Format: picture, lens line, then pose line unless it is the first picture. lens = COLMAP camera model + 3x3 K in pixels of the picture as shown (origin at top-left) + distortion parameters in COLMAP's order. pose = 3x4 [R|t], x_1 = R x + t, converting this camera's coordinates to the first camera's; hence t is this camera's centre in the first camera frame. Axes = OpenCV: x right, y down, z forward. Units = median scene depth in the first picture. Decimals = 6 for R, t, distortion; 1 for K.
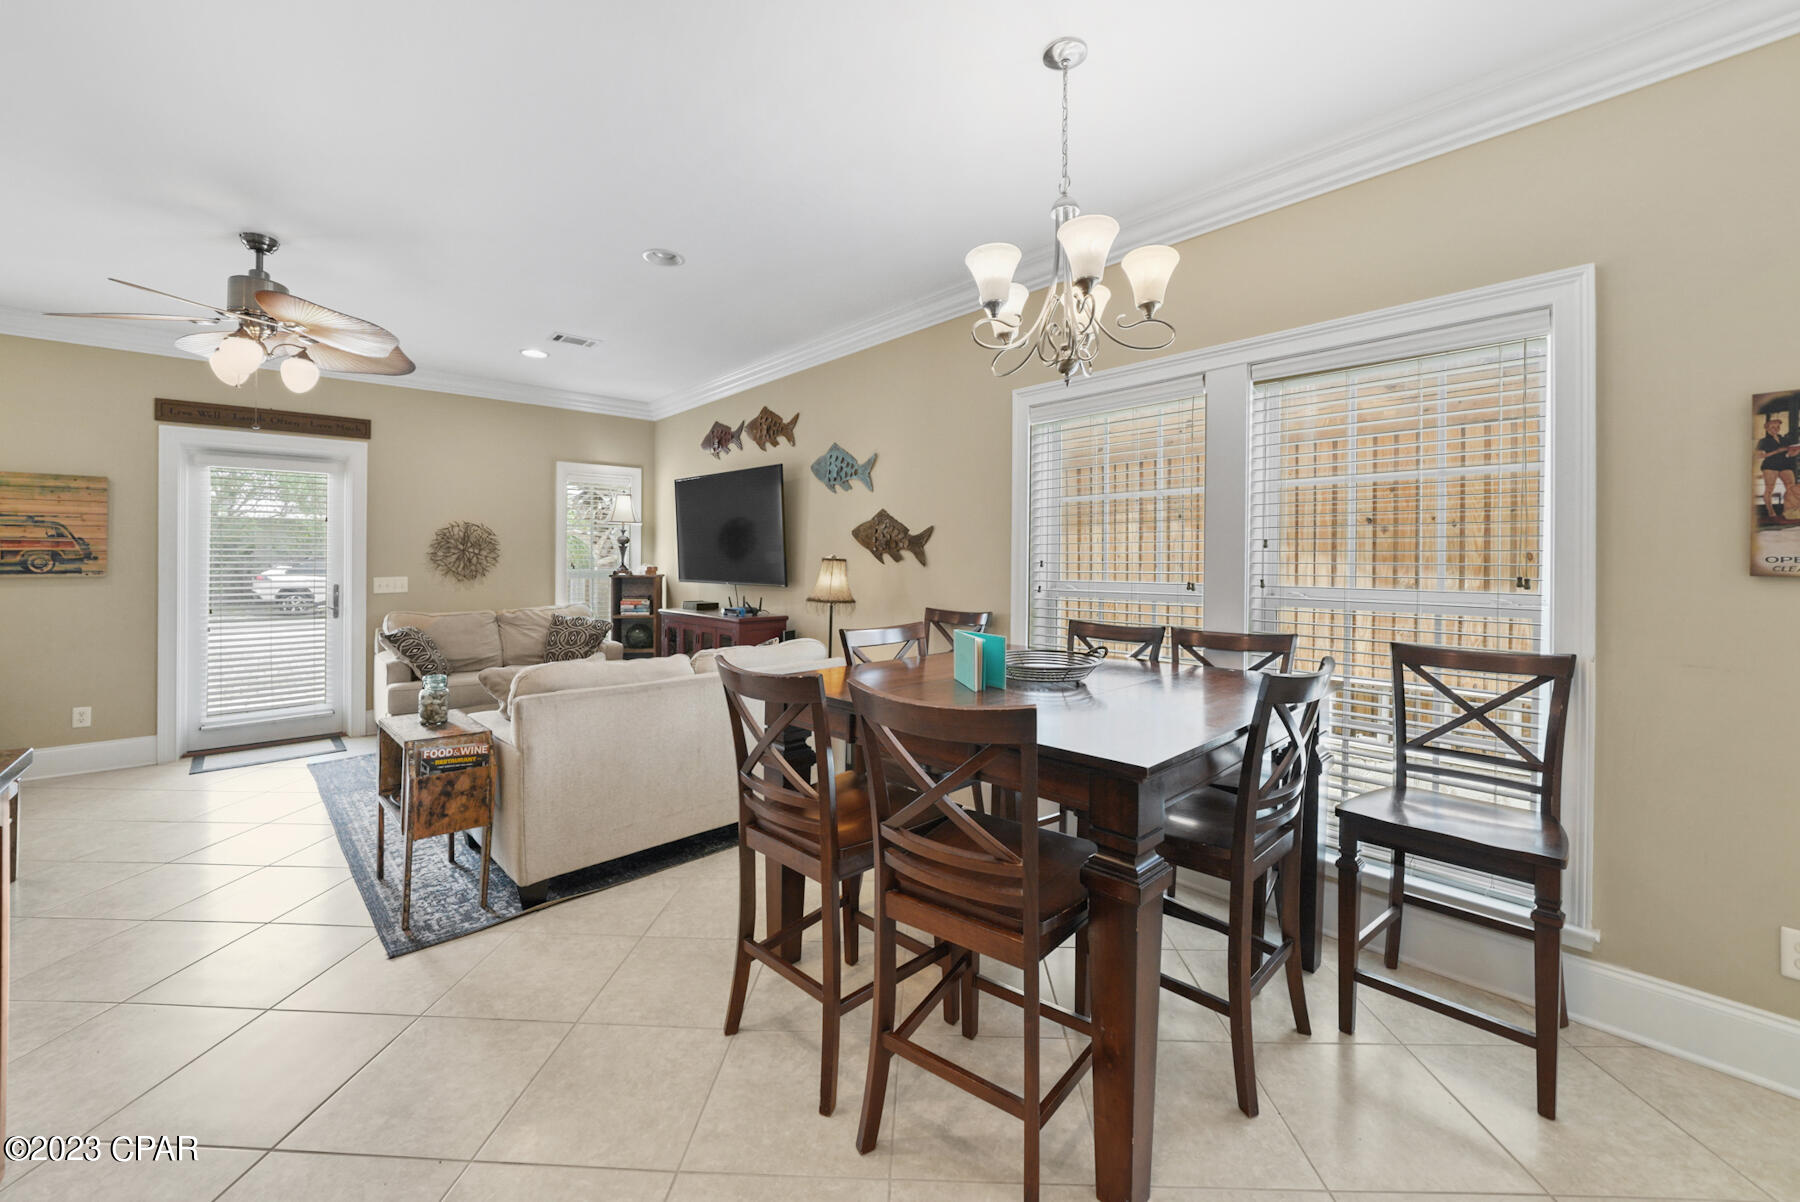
lens RADIAL K [[704.5, 0, 899.9], [0, 704.5, 543.7], [0, 0, 1]] dist [-0.013762, 0.000580]
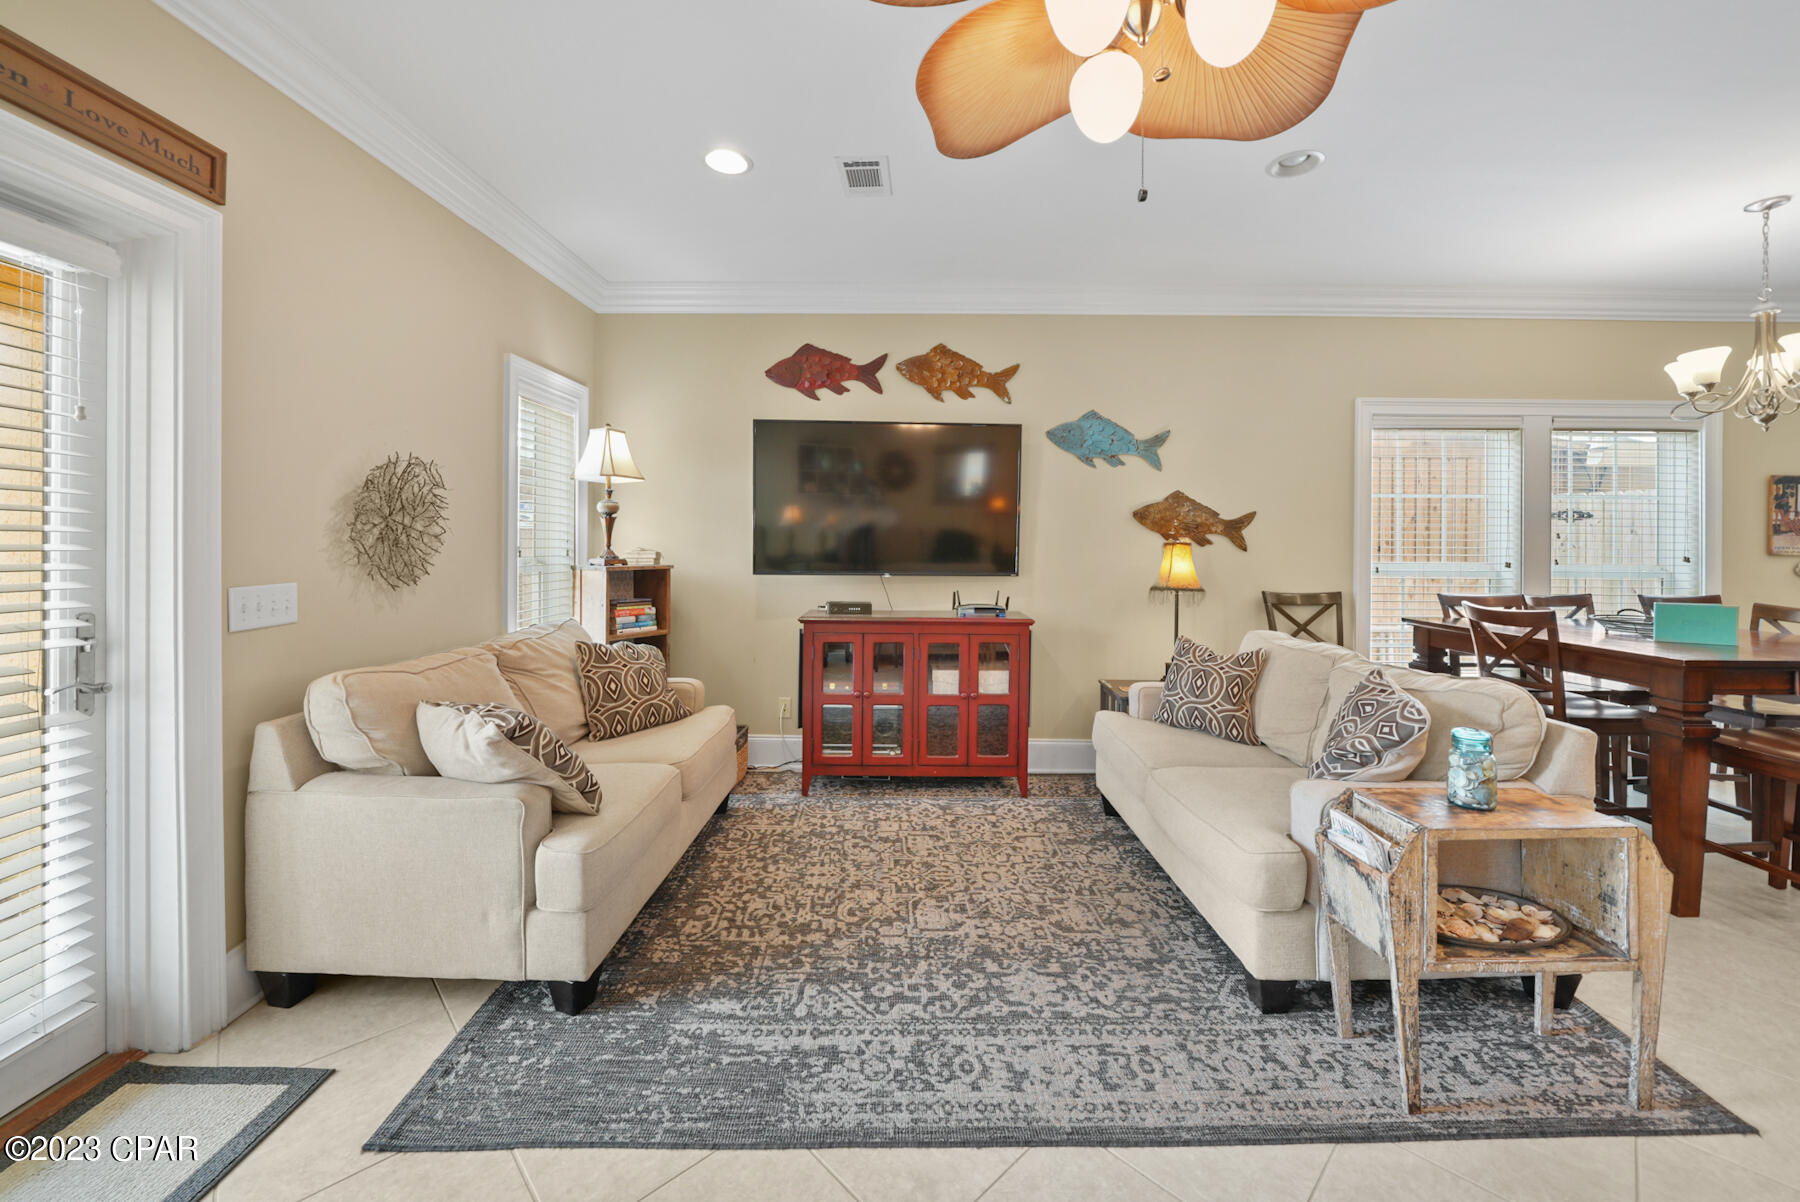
lens RADIAL K [[704.5, 0, 899.9], [0, 704.5, 543.7], [0, 0, 1]] dist [-0.013762, 0.000580]
pose [[0.695977, 0.003818, 0.718054, -0.843982], [-0.022914, 0.999595, 0.016895, 0.012548], [-0.717698, -0.028212, 0.695782, 0.539220]]
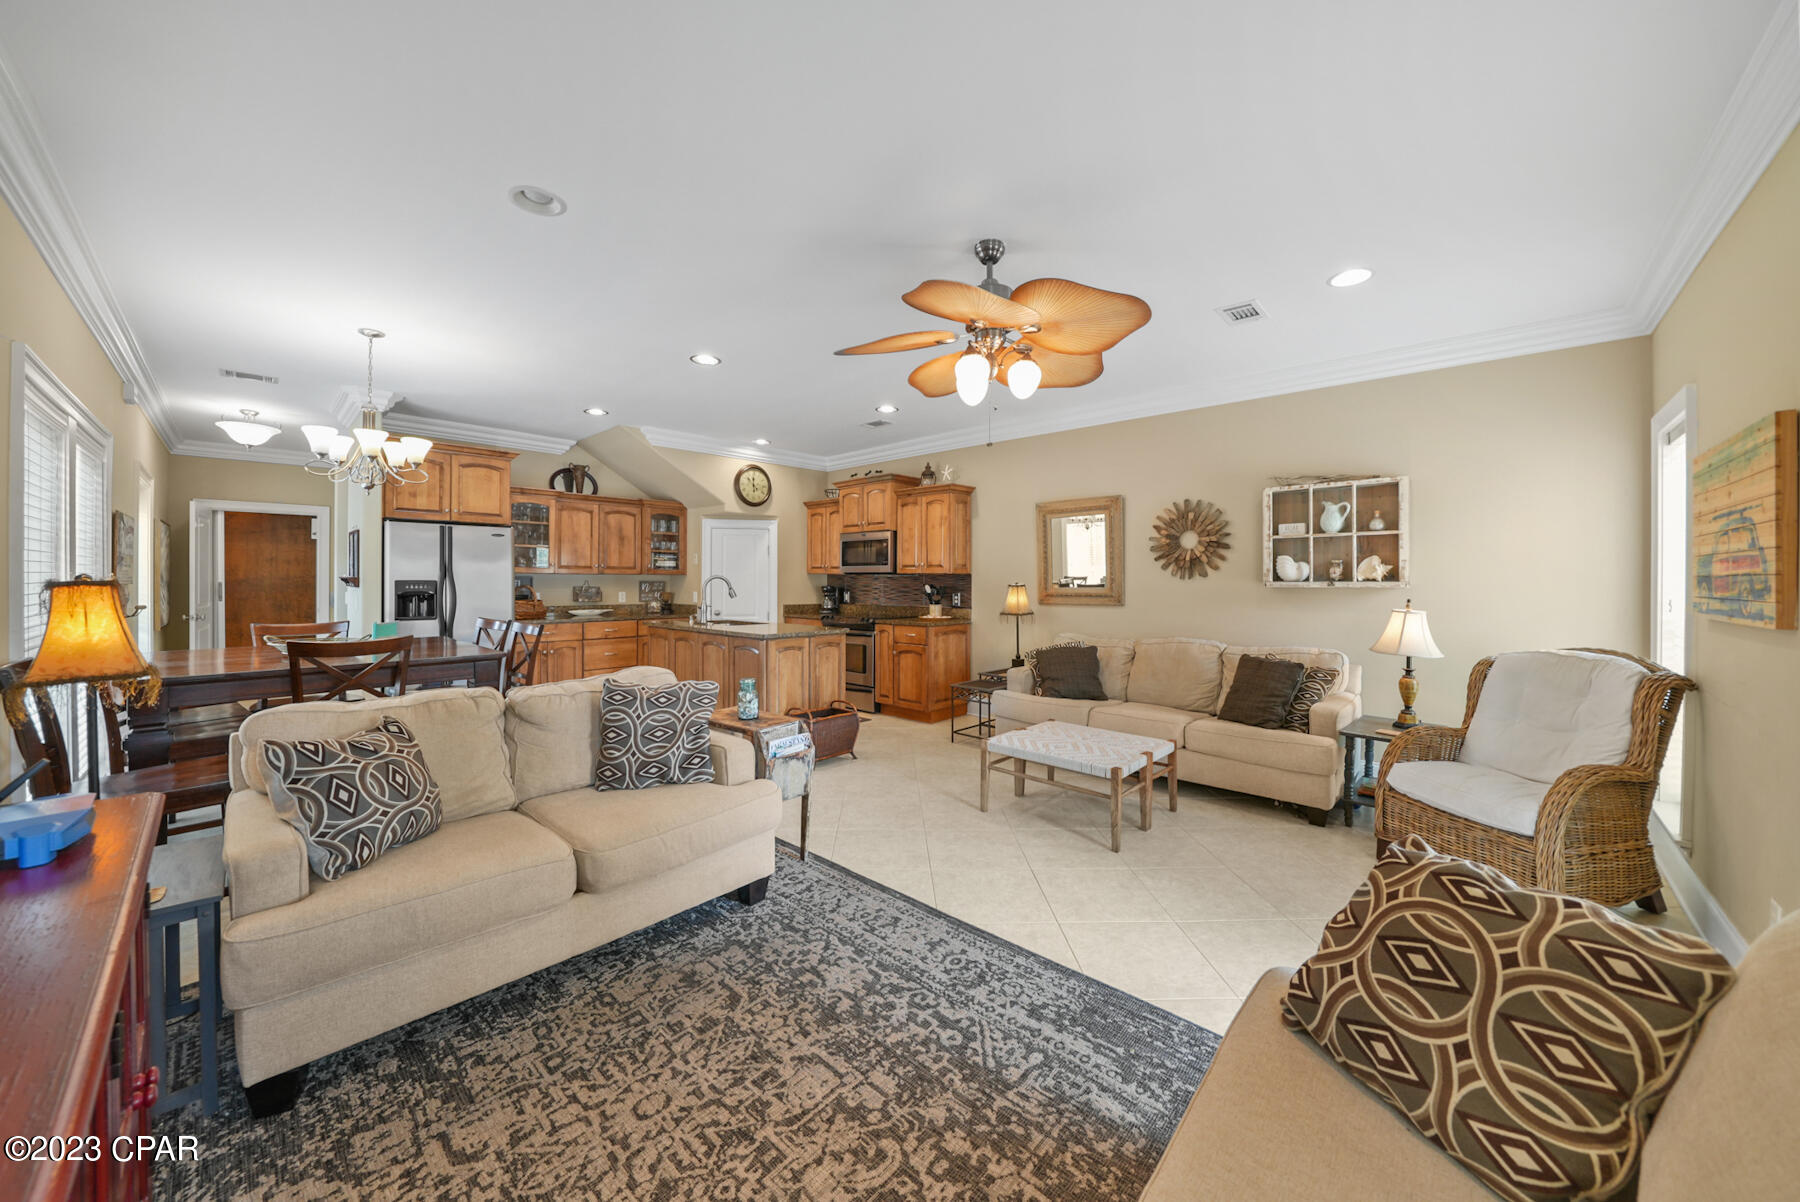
lens RADIAL K [[642.1, 0, 900.0], [0, 642.1, 601.0], [0, 0, 1]] dist [-0.025585, 0.000010]
pose [[-0.998089, -0.002537, -0.061744, -0.489847], [-0.003639, 0.999836, 0.017754, 0.019332], [0.061688, 0.017945, -0.997934, 1.211486]]
